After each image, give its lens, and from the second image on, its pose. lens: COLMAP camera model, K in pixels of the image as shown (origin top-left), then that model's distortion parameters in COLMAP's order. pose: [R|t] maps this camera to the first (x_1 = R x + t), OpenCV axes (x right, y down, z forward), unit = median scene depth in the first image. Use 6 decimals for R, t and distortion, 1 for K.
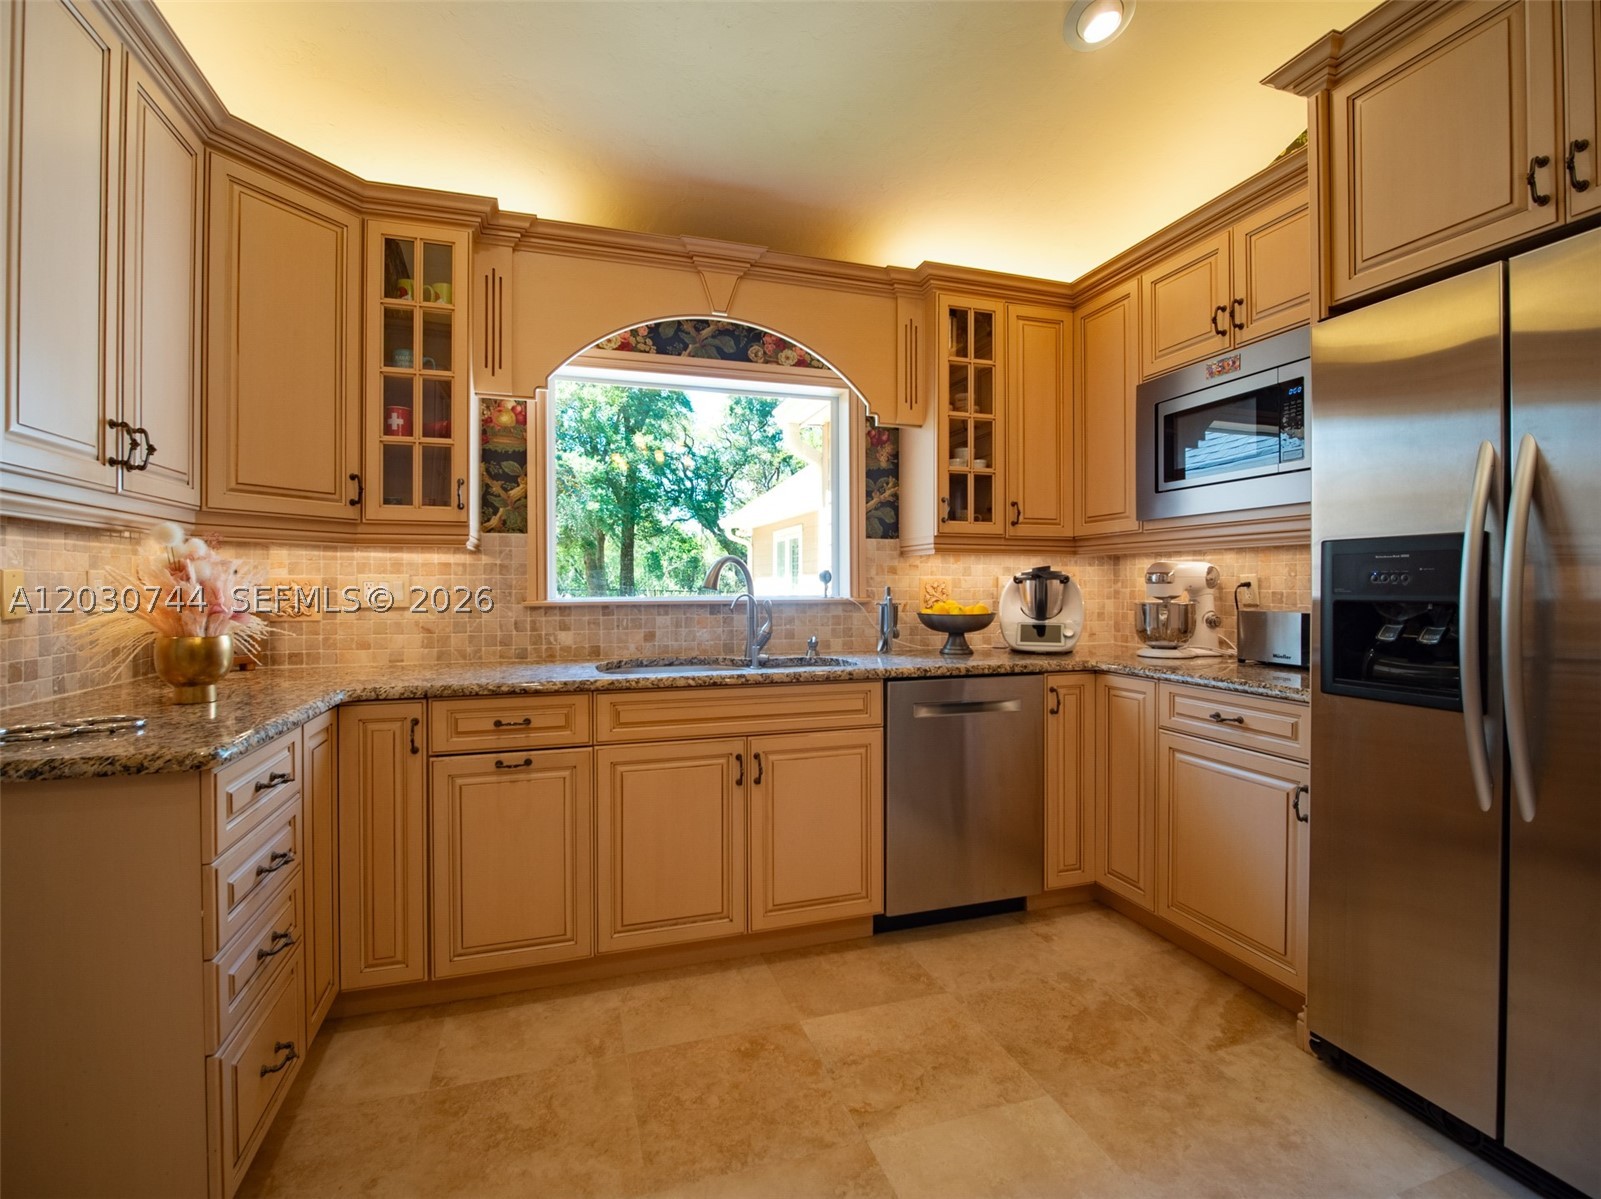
lens RADIAL K [[742.8, 0, 789.8], [0, 742.8, 587.1], [0, 0, 1]] dist [-0.015587, -0.001186]
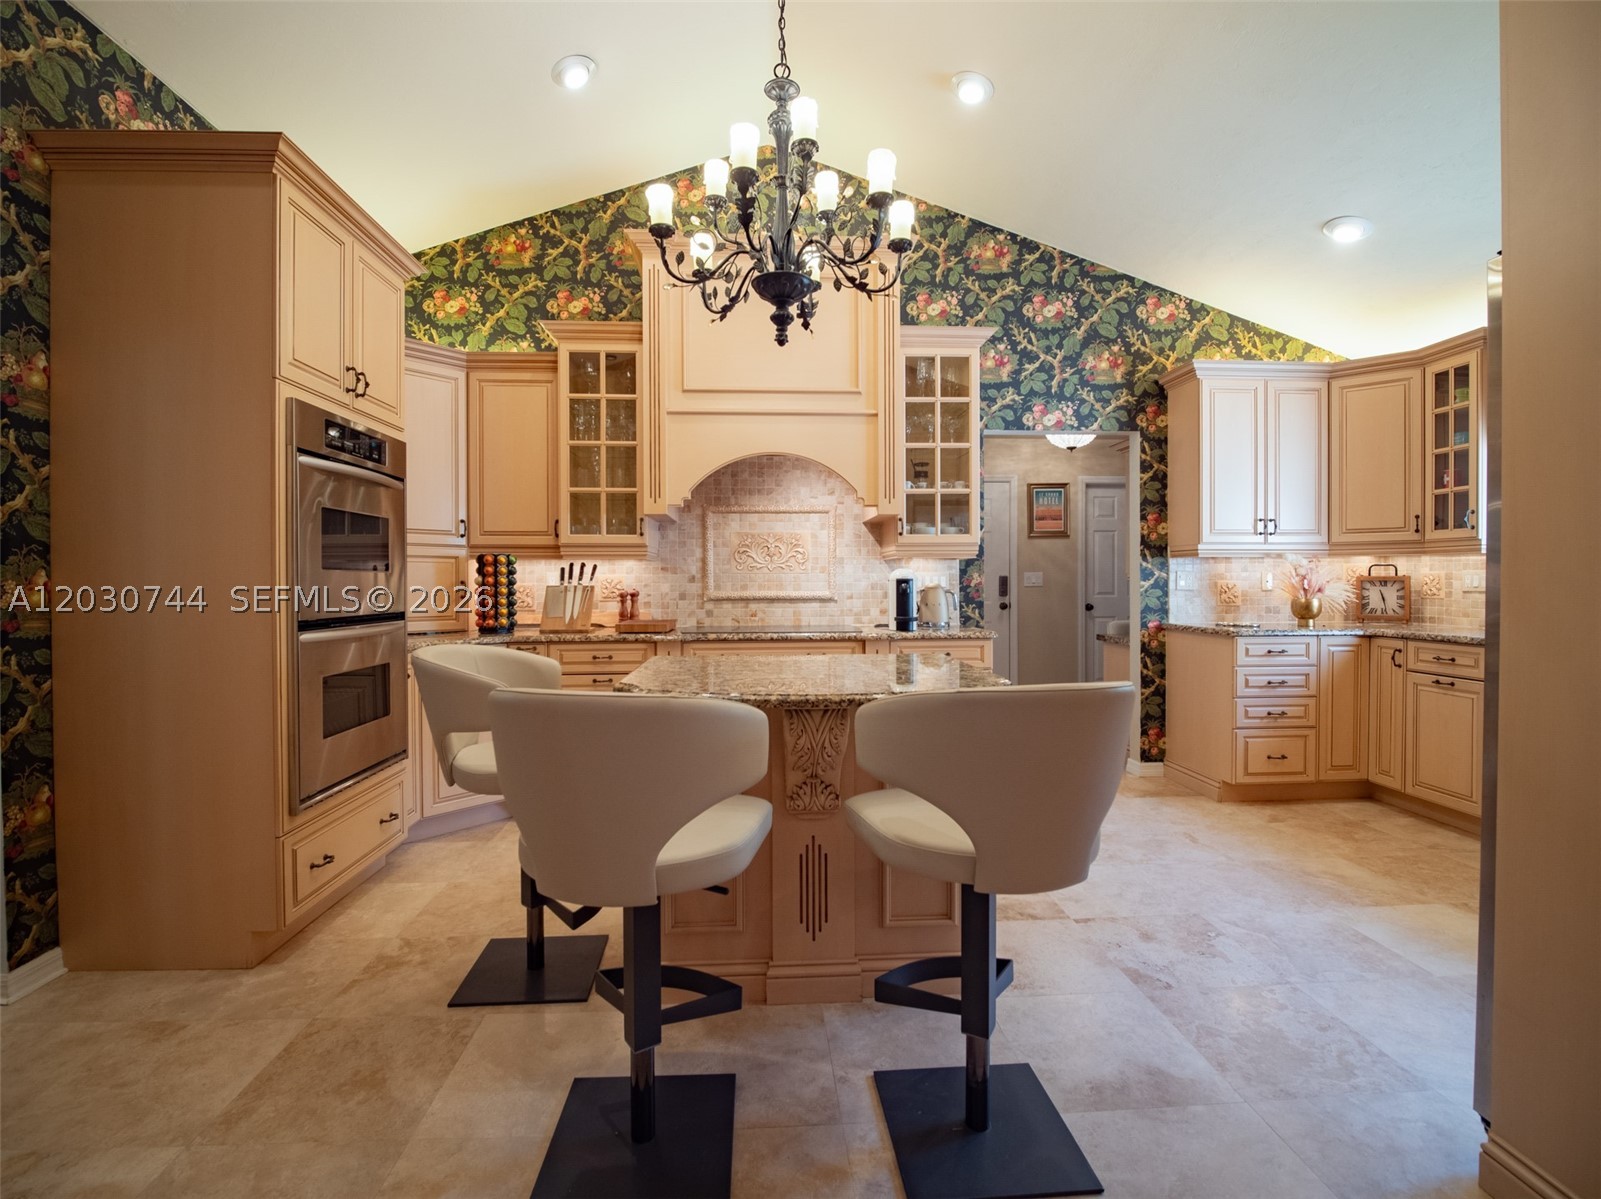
lens RADIAL K [[742.8, 0, 789.8], [0, 742.8, 587.1], [0, 0, 1]] dist [-0.015587, -0.001186]
pose [[-0.251321, 0.011347, -0.967837, 1.454525], [0.001276, 0.999934, 0.011391, -0.000819], [0.967903, 0.001628, -0.251319, -0.021136]]
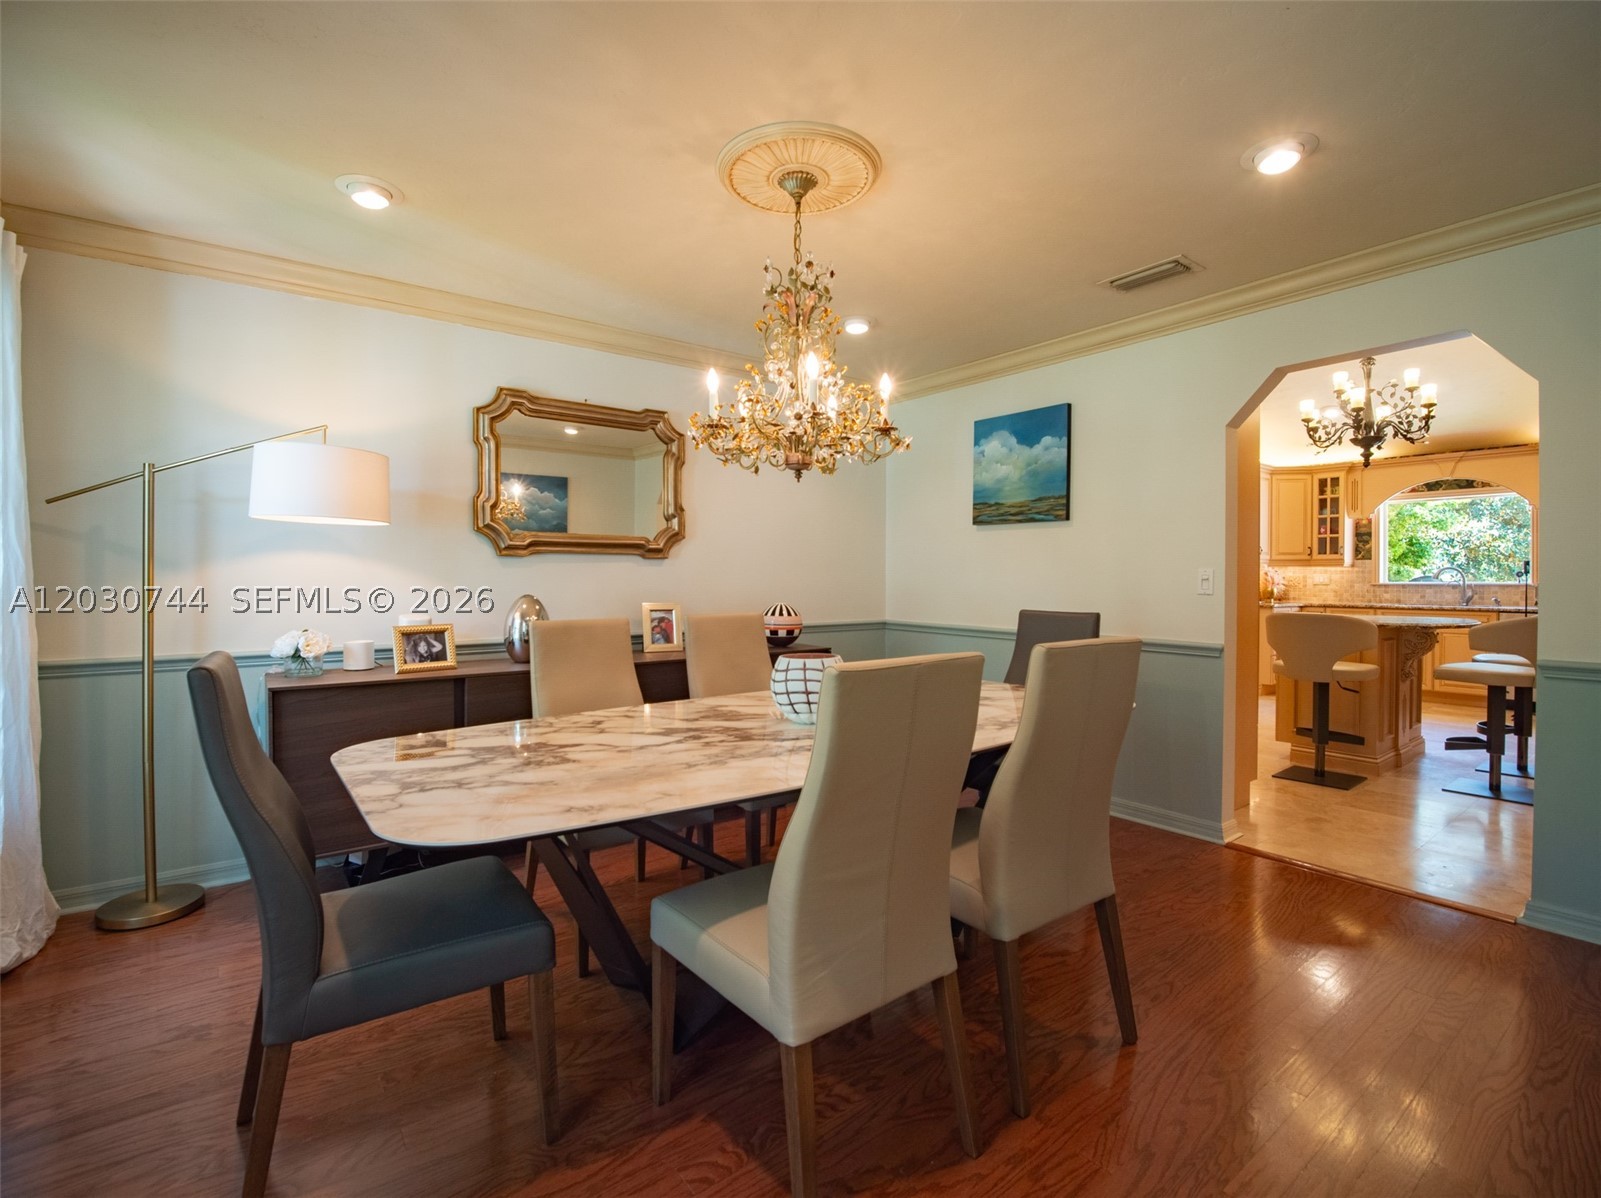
lens RADIAL K [[742.8, 0, 789.8], [0, 742.8, 586.6], [0, 0, 1]] dist [-0.015587, -0.001186]
pose [[0.331491, 0.009811, -0.943407, 1.913944], [-0.003624, 0.999952, 0.009125, 0.018592], [0.943451, 0.000394, 0.331511, -2.520554]]
